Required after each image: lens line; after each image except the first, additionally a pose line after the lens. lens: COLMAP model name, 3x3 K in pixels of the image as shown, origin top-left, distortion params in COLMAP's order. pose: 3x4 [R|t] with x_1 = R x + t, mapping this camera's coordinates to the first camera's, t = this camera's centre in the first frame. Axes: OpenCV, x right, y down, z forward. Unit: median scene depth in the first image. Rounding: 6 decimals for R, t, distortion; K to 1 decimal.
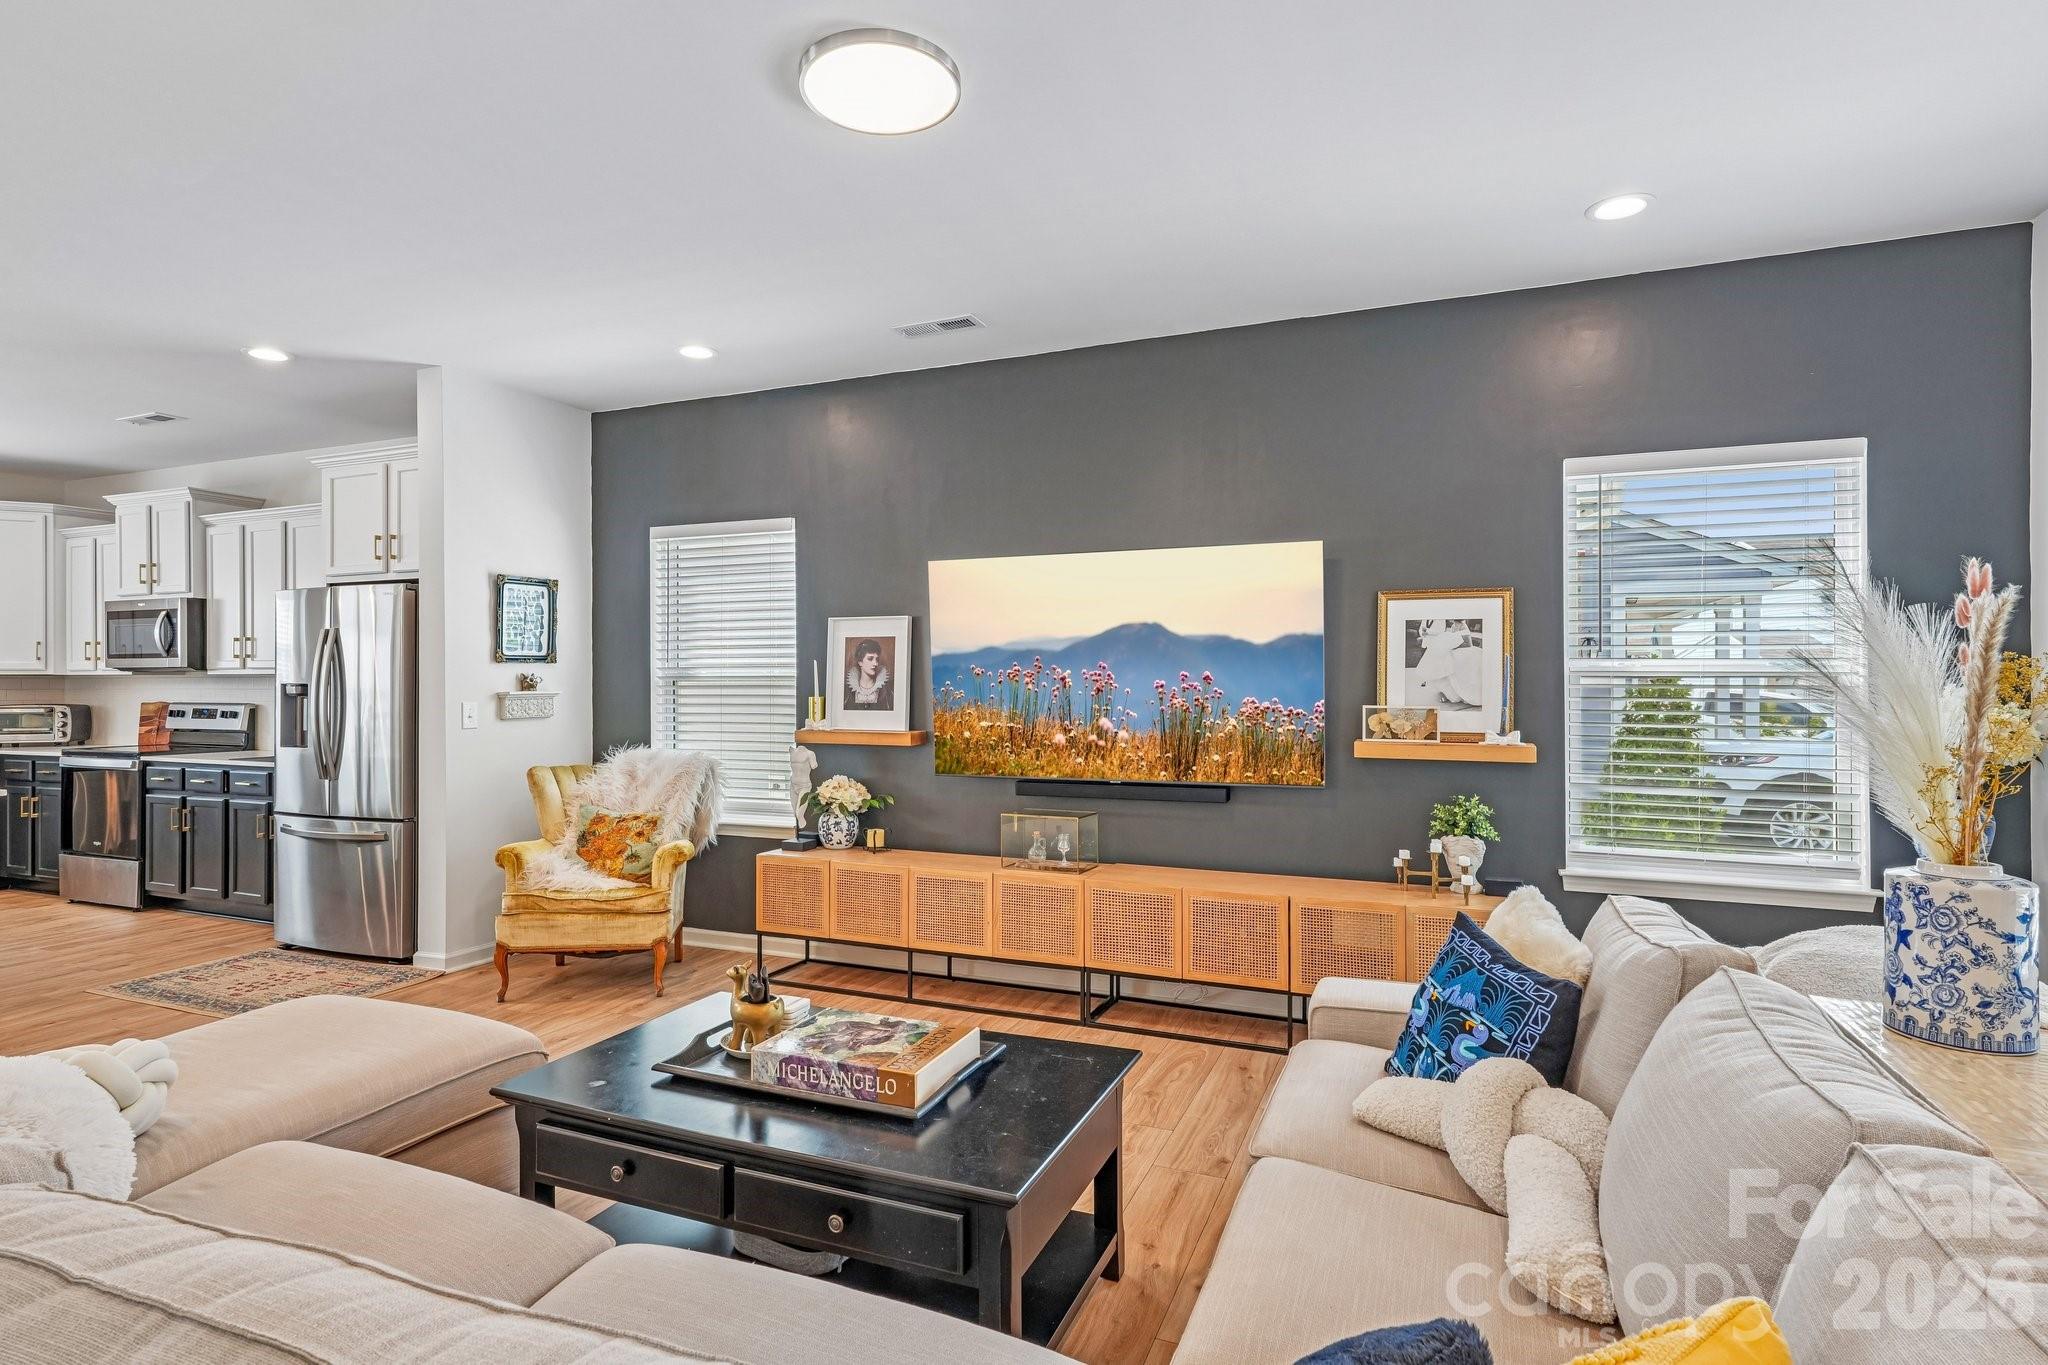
lens RADIAL K [[1024.4, 0, 1024.0], [0, 1024.4, 682.5], [0, 0, 1]] dist [0.001641, 0.000641]
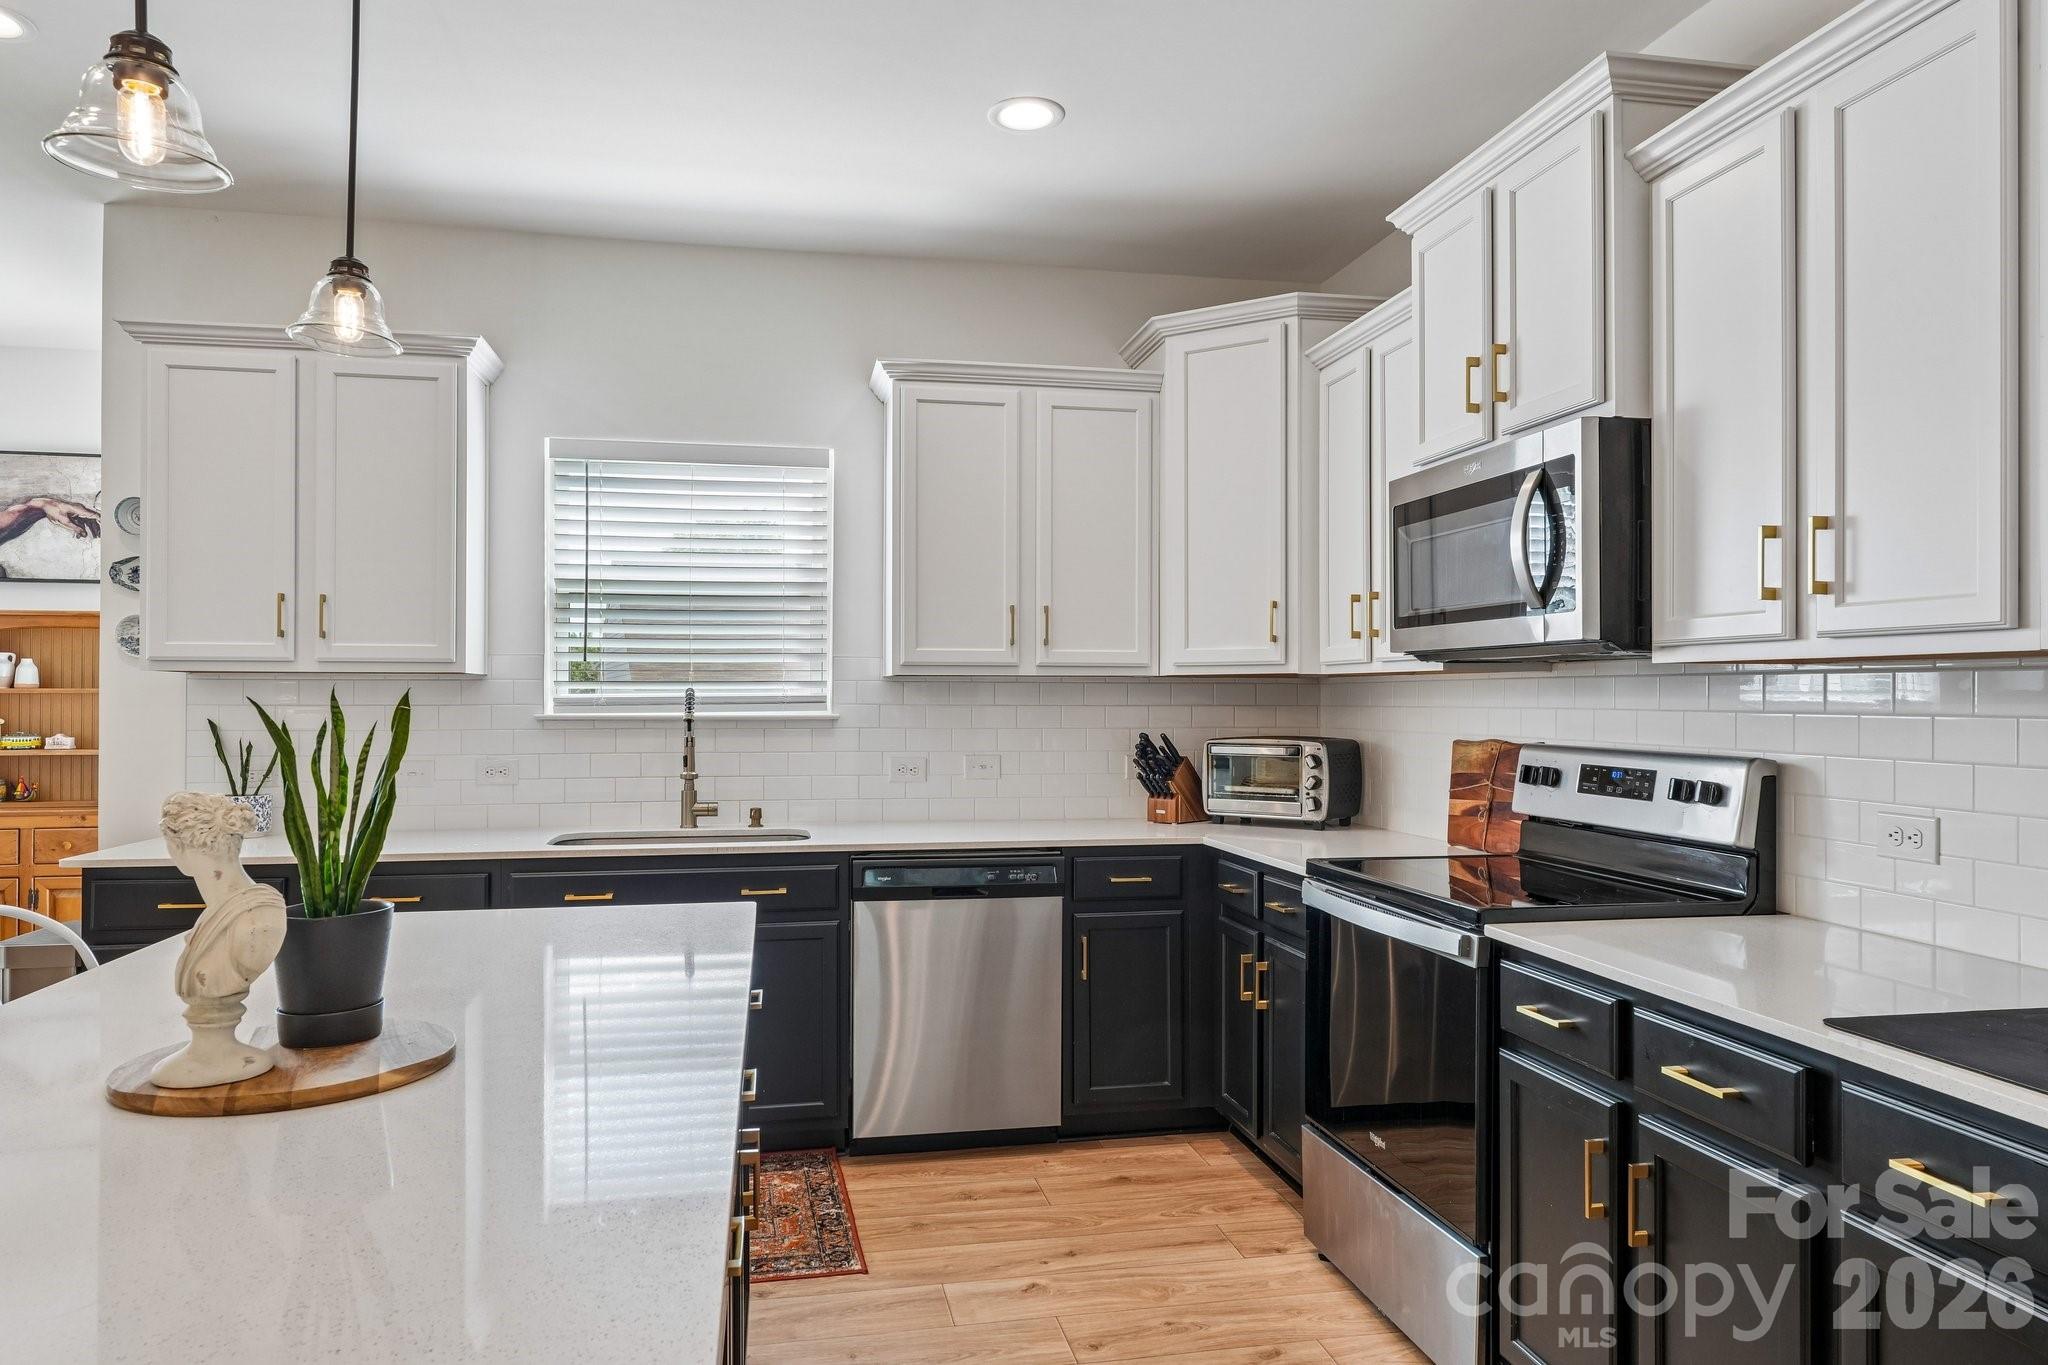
lens RADIAL K [[1313.1, 0, 1025.3], [0, 1313.1, 687.8], [0, 0, 1]] dist [0.001483, 0.000866]
pose [[0.554343, -0.003528, -0.832281, -0.730273], [-0.002081, 0.999982, -0.005625, 0.002616], [0.832286, 0.004850, 0.554326, 0.797012]]
